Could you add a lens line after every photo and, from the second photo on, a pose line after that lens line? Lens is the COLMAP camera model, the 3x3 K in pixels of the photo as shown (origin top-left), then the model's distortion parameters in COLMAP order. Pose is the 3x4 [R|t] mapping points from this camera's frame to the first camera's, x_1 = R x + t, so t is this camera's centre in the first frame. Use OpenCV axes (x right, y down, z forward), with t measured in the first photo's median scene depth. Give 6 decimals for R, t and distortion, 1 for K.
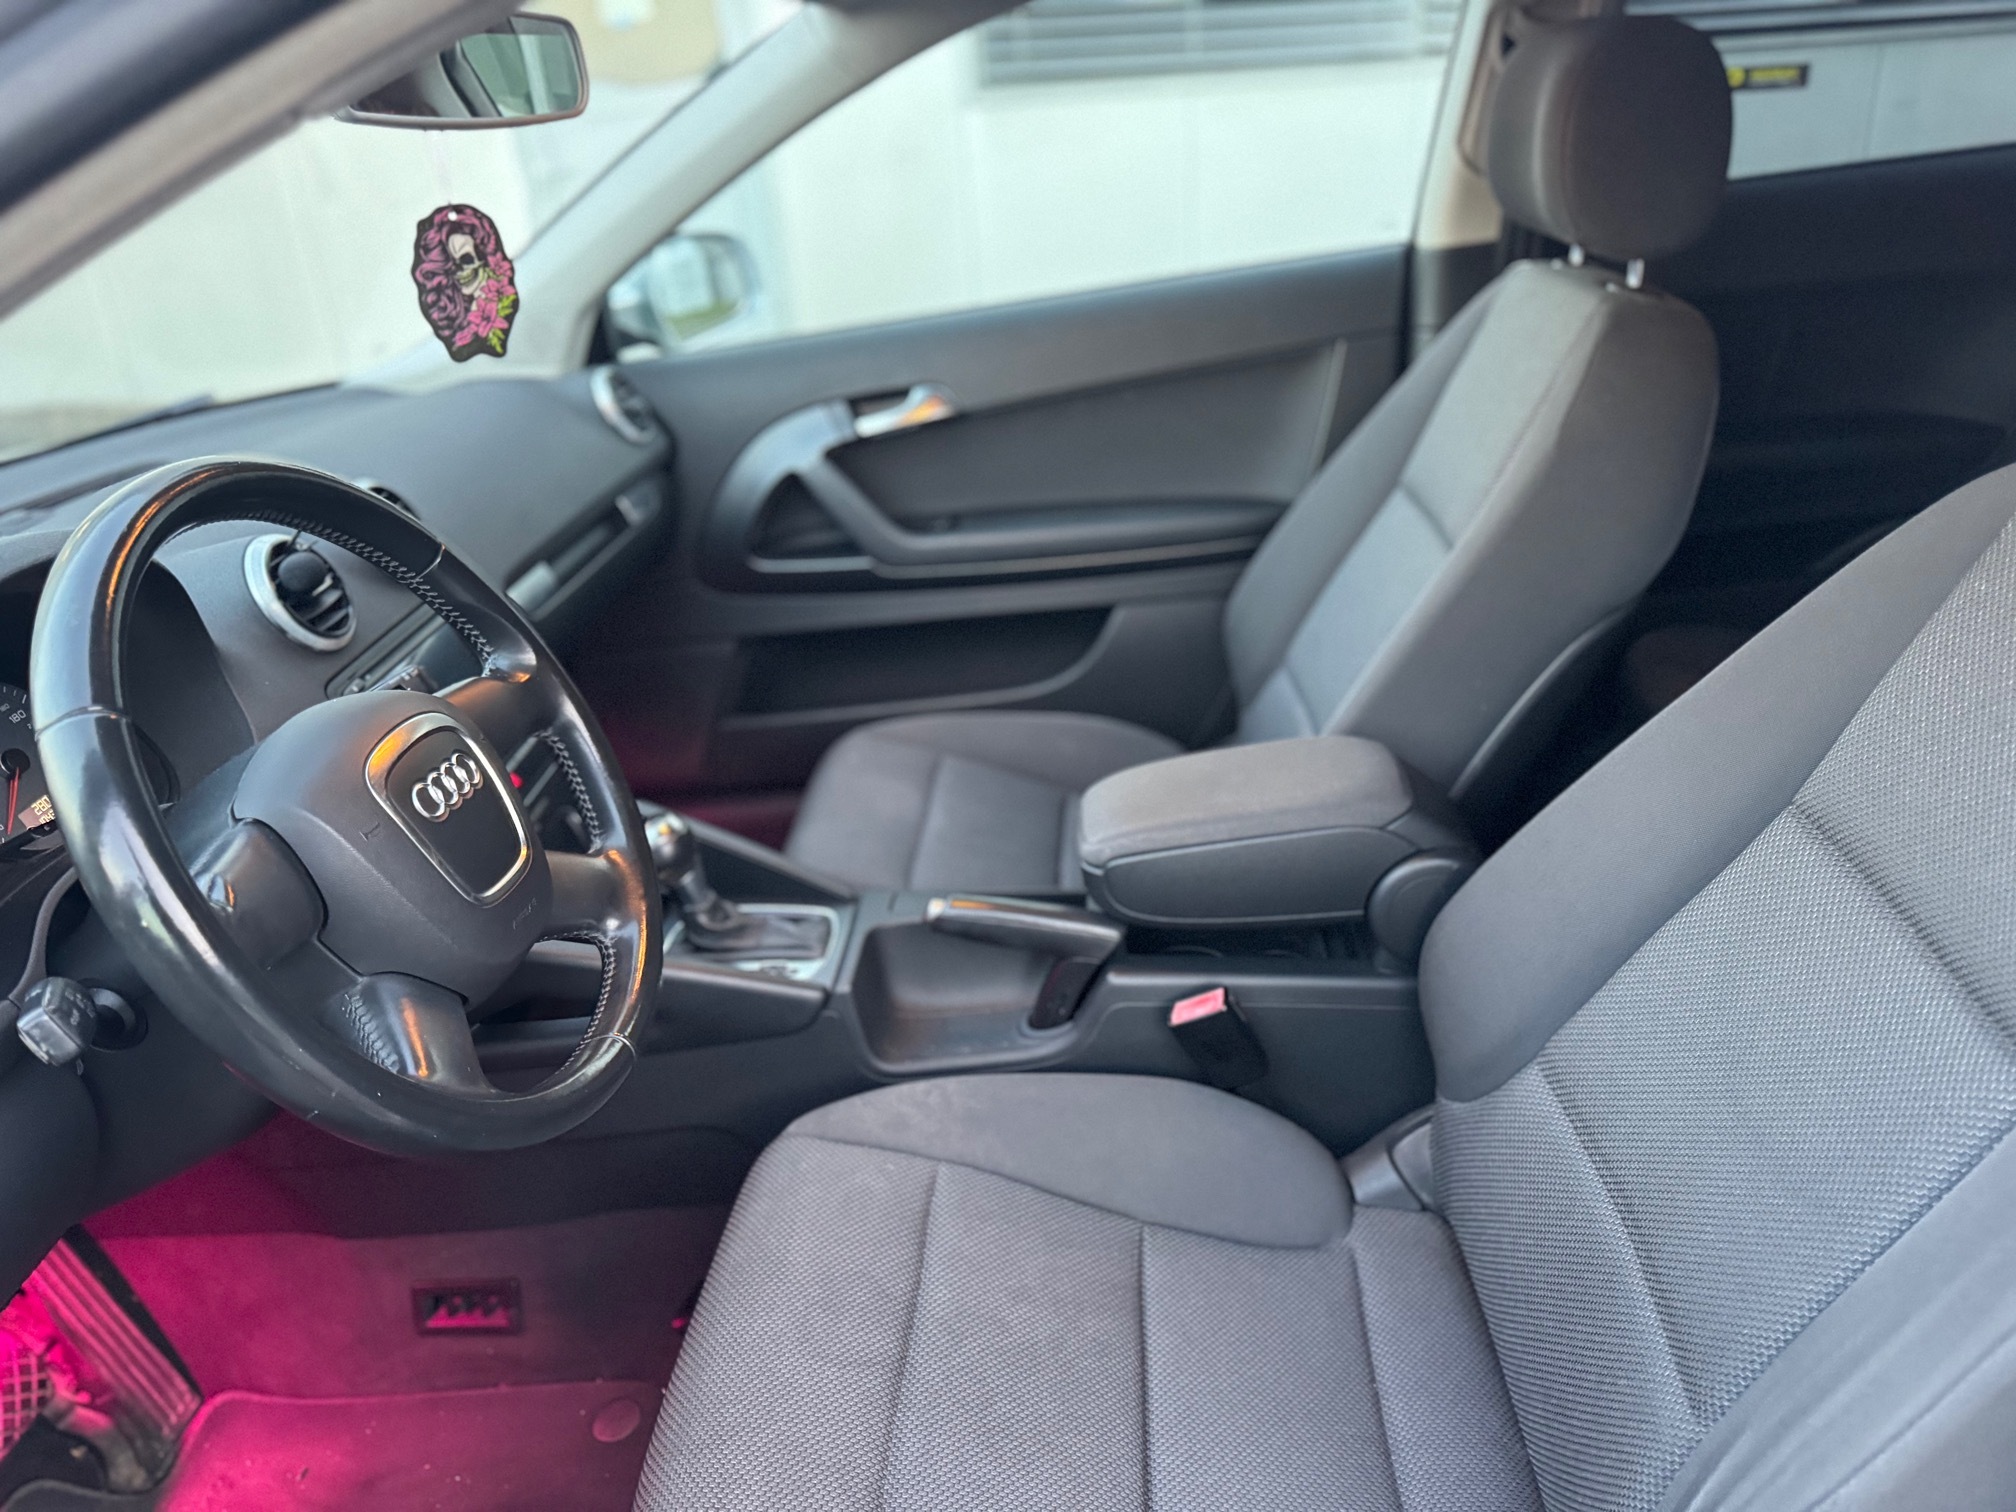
lens RADIAL K [[1373.4, 0, 1013.9], [0, 1373.4, 739.8], [0, 0, 1]] dist [0.000780, -0.006650]
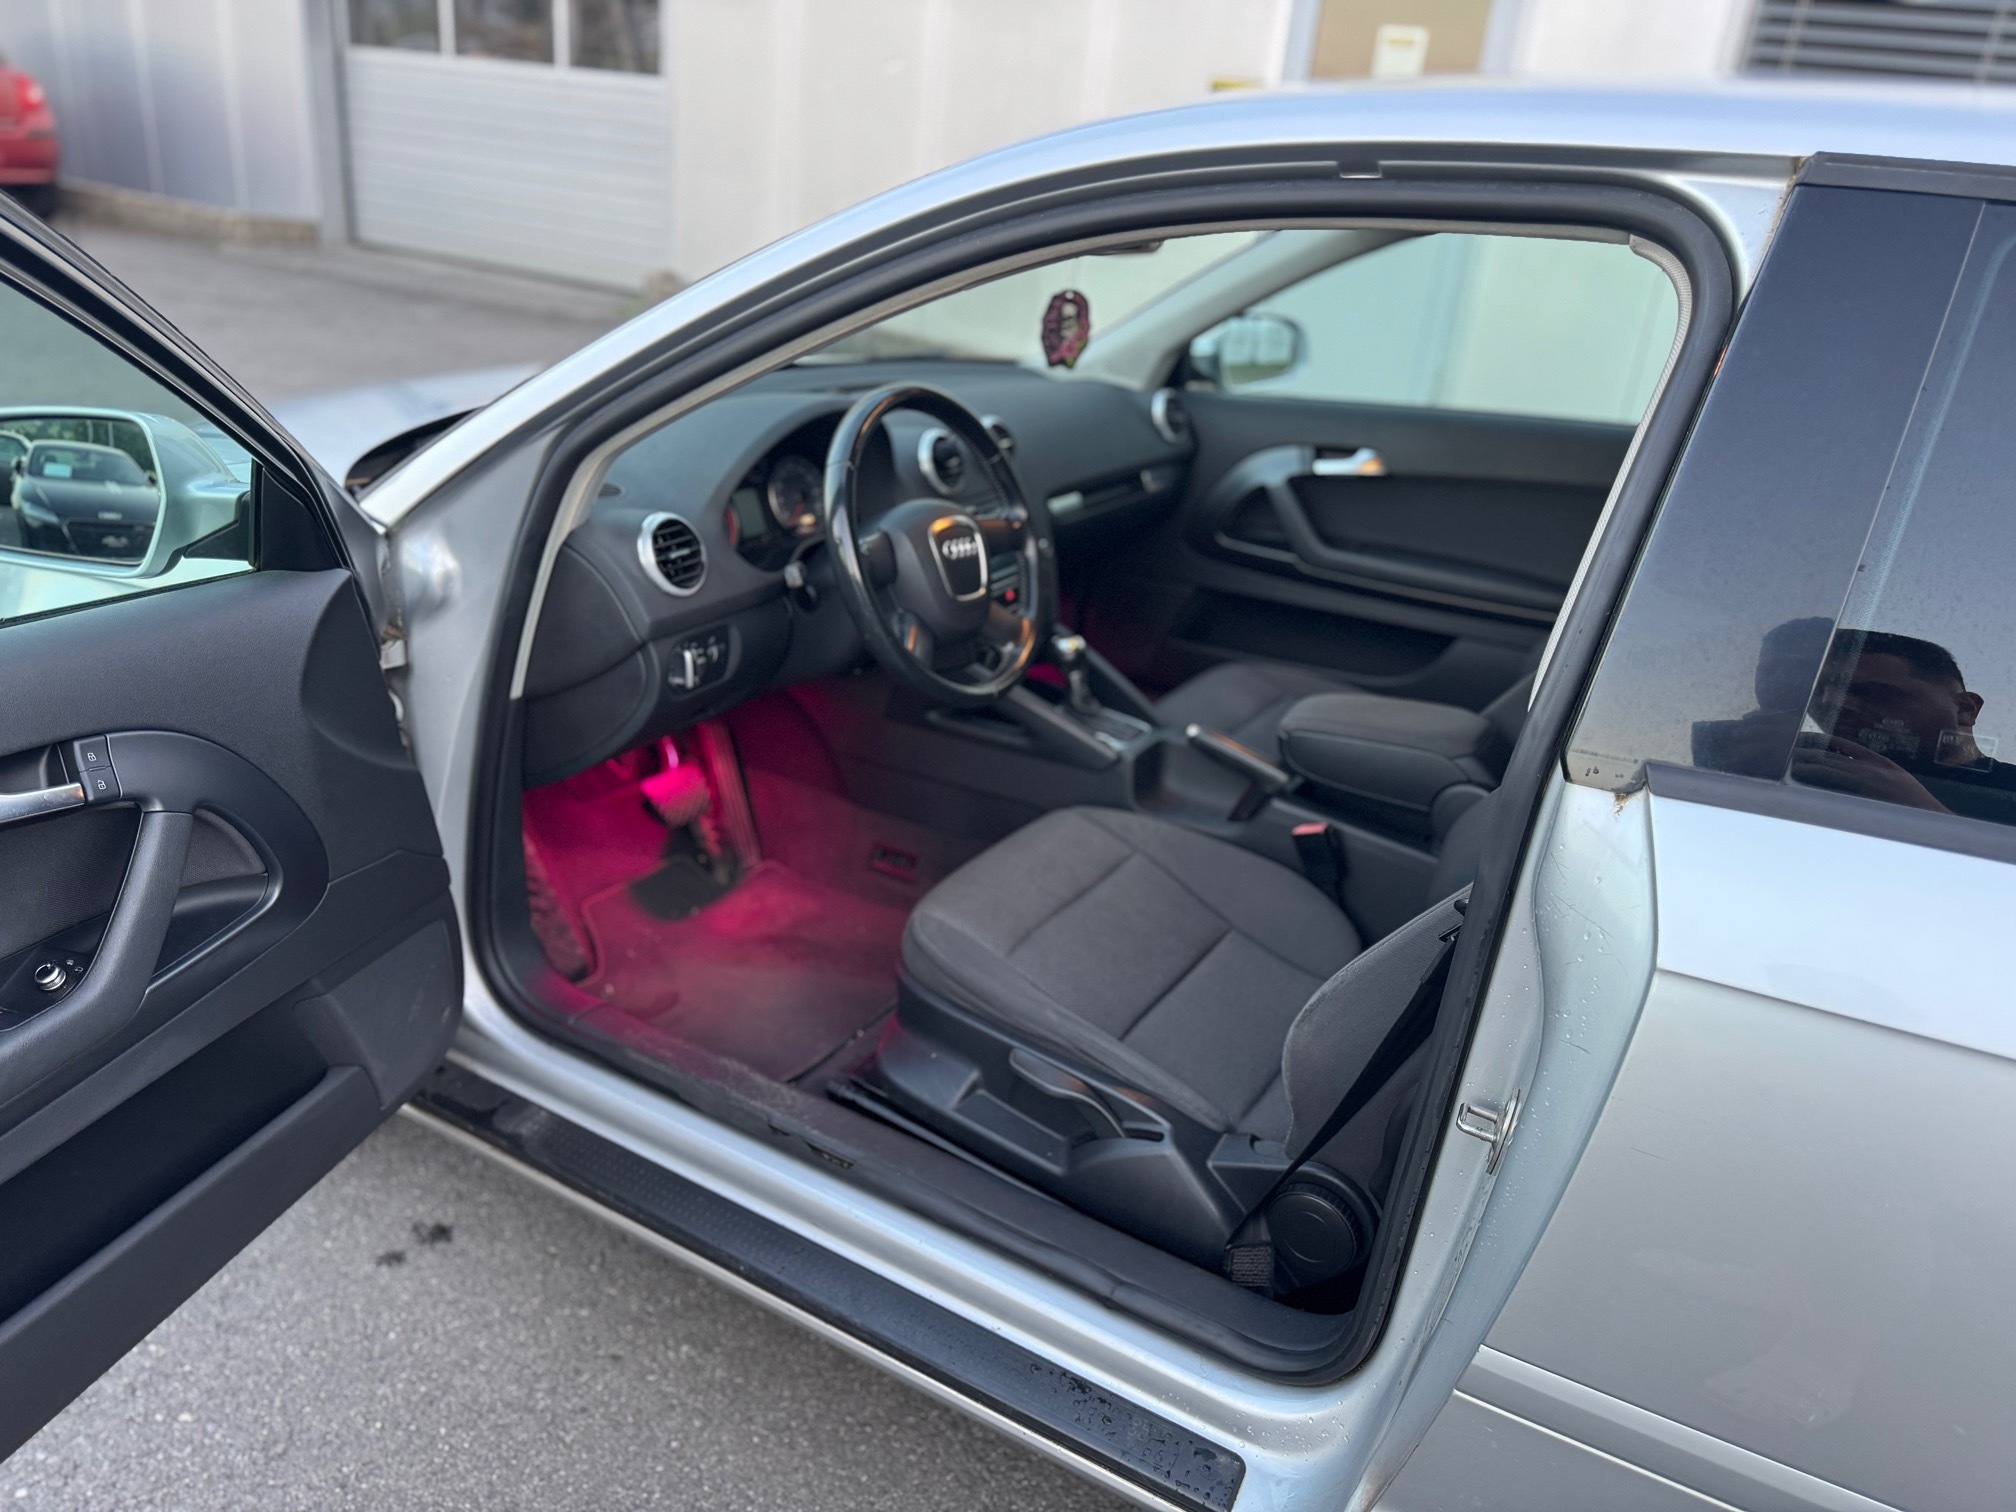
lens RADIAL K [[1447.0, 0, 1009.2], [0, 1447.0, 767.9], [0, 0, 1]] dist [0.005284, -0.008658]
pose [[0.859843, 0.319793, -0.397999, 0.412277], [-0.327637, 0.943467, 0.050246, 0.130771], [0.391567, 0.087195, 0.916009, -0.640746]]
